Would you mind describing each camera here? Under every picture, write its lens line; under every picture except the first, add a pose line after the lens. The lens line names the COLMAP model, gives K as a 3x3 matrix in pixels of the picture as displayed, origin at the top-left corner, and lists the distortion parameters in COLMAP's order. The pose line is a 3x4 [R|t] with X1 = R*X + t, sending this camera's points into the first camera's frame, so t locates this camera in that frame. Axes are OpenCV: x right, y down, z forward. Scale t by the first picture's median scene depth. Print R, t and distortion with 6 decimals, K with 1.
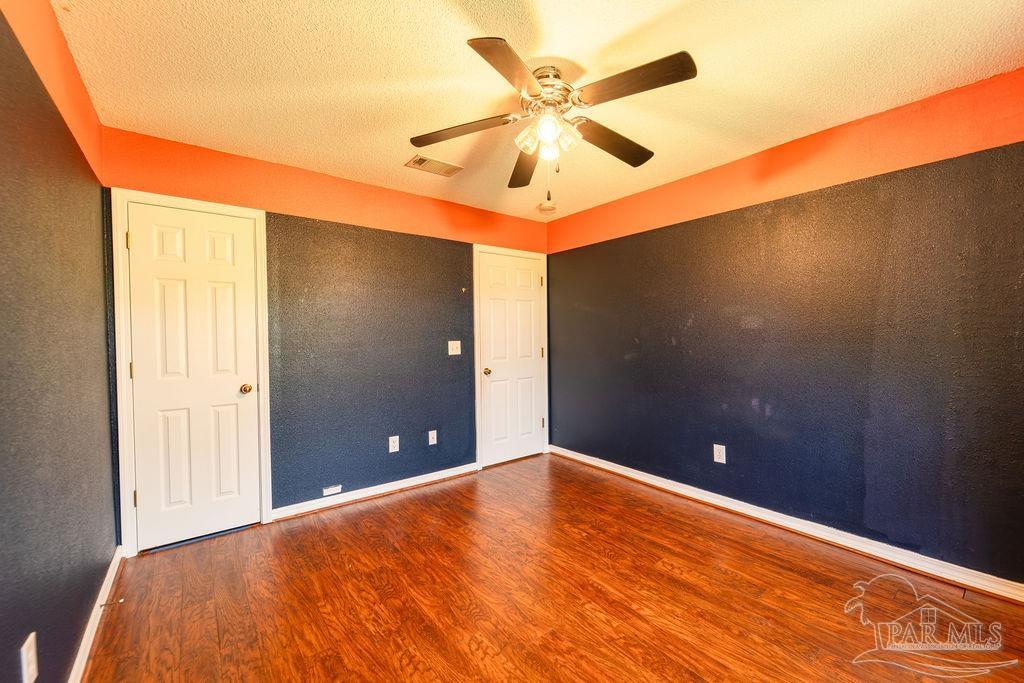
lens RADIAL K [[413.0, 0, 510.9], [0, 413.0, 344.4], [0, 0, 1]] dist [0.002182, -0.000201]
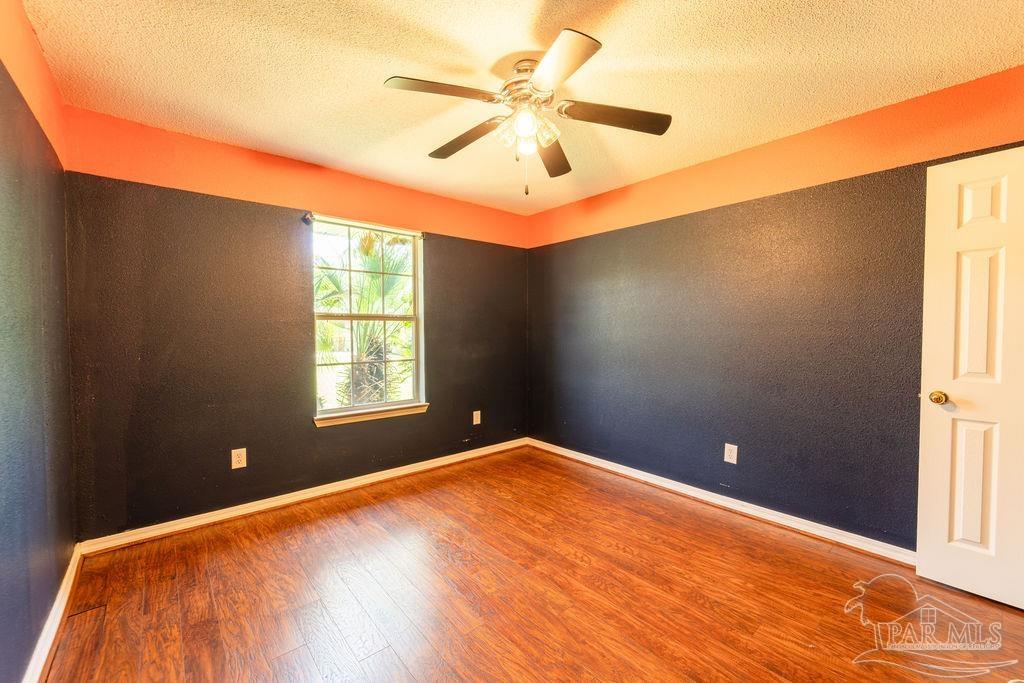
lens RADIAL K [[413.0, 0, 510.9], [0, 413.0, 344.4], [0, 0, 1]] dist [0.002182, -0.000201]
pose [[-0.998893, 0.013468, -0.045078, 0.176461], [0.010916, 0.998350, 0.056380, -0.039806], [0.045763, 0.055826, -0.997391, 1.970615]]
